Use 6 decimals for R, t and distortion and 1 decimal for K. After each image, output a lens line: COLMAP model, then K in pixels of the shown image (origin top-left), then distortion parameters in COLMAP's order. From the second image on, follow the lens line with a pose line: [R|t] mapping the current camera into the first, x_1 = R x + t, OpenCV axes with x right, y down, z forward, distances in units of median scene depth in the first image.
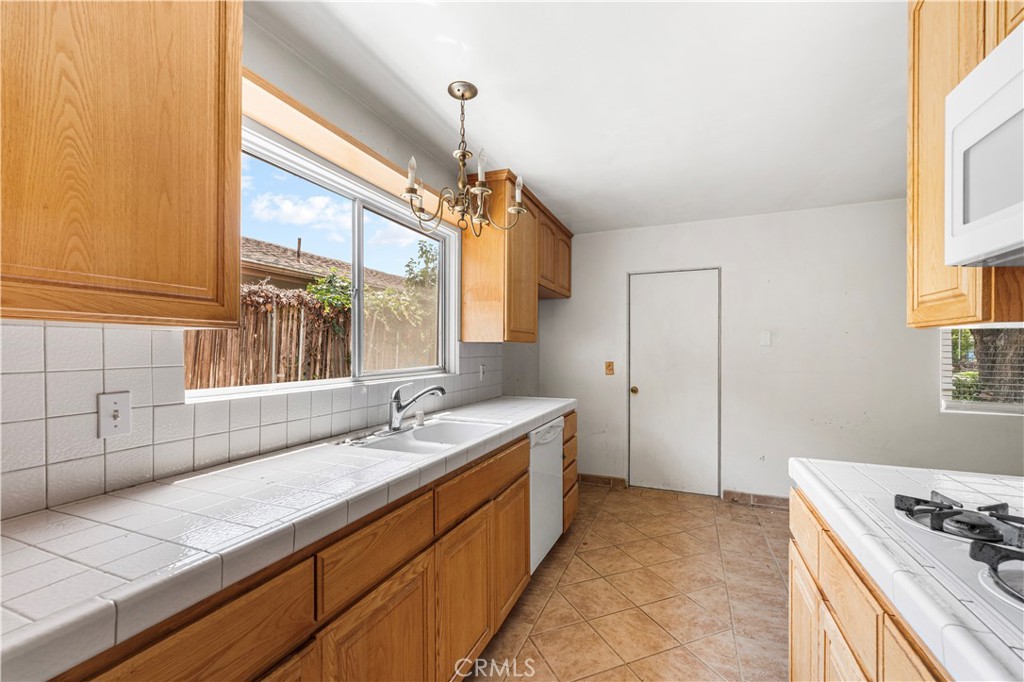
lens RADIAL K [[429.0, 0, 505.7], [0, 429.0, 349.9], [0, 0, 1]] dist [0.001163, -0.000333]
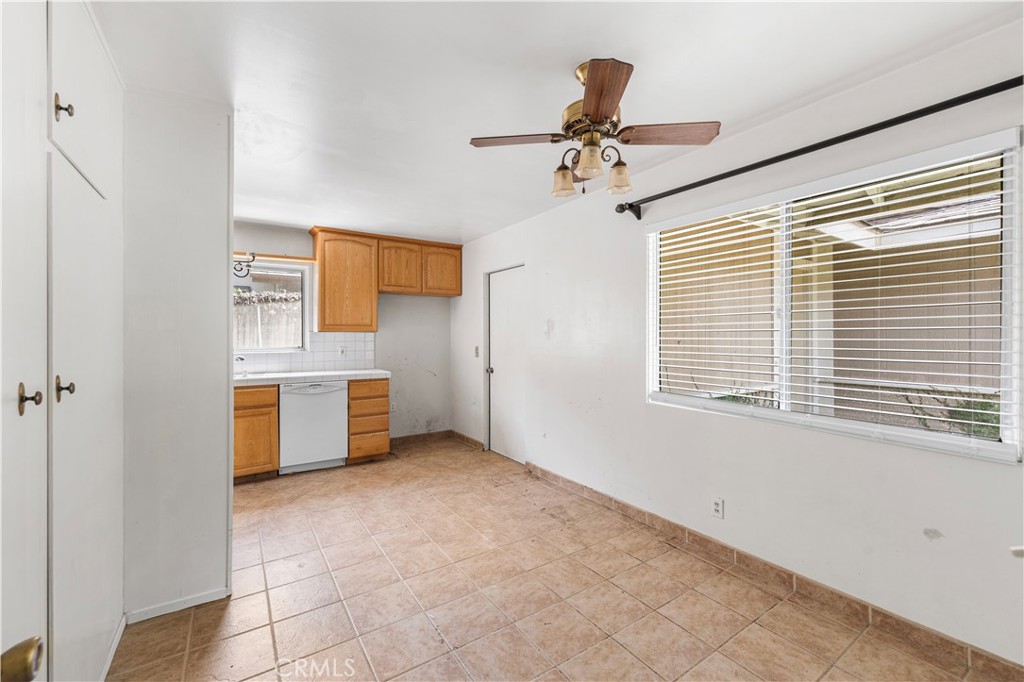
lens RADIAL K [[416.8, 0, 510.8], [0, 416.8, 339.6], [0, 0, 1]] dist [-0.000624, -0.000390]
pose [[0.835337, 0.003654, -0.549726, 1.919343], [0.000881, 0.999968, 0.007986, -0.002426], [0.549737, -0.007156, 0.835307, 0.118396]]
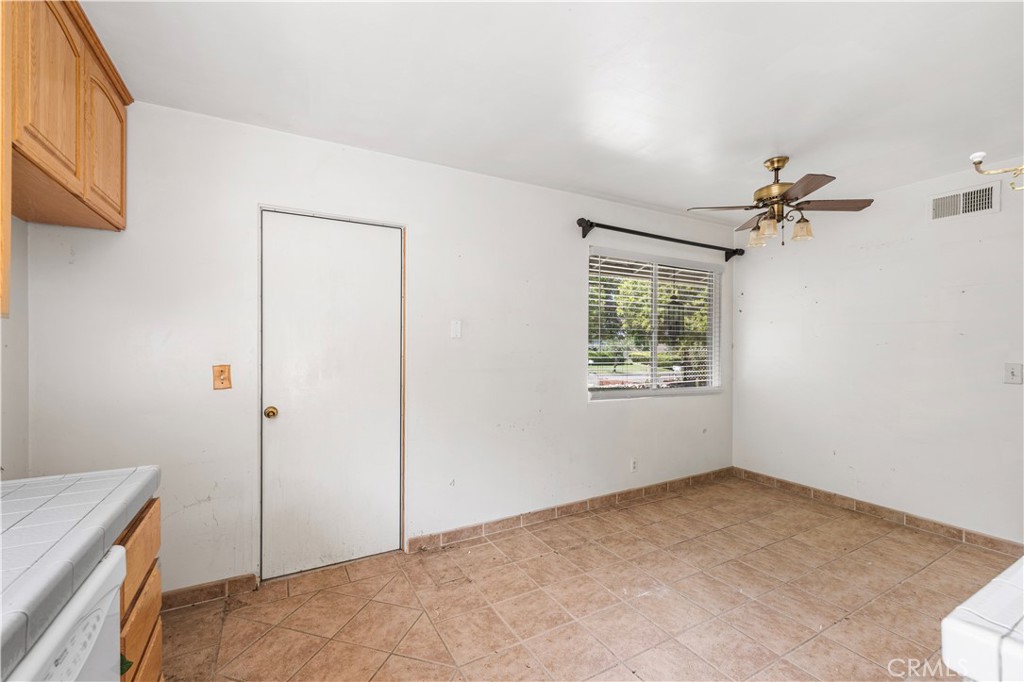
lens RADIAL K [[433.1, 0, 509.0], [0, 433.1, 345.6], [0, 0, 1]] dist [-0.003404, -0.000324]
pose [[0.614722, -0.000807, 0.788743, 0.074238], [-0.003840, 0.999985, 0.004017, -0.000216], [-0.788734, -0.005498, 0.614710, 0.760595]]
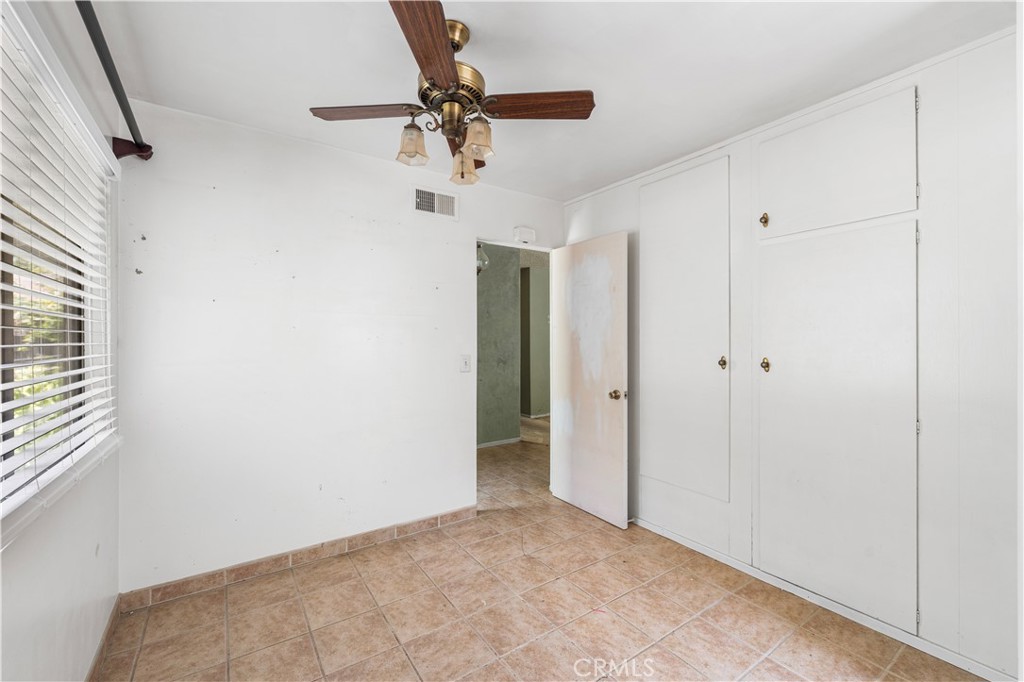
lens RADIAL K [[416.8, 0, 510.8], [0, 416.8, 339.6], [0, 0, 1]] dist [-0.000624, -0.000390]
pose [[-0.841881, 0.001044, 0.539662, 1.096213], [0.001779, 0.999998, 0.000840, -0.000266], [-0.539660, 0.001668, -0.841881, 1.500481]]
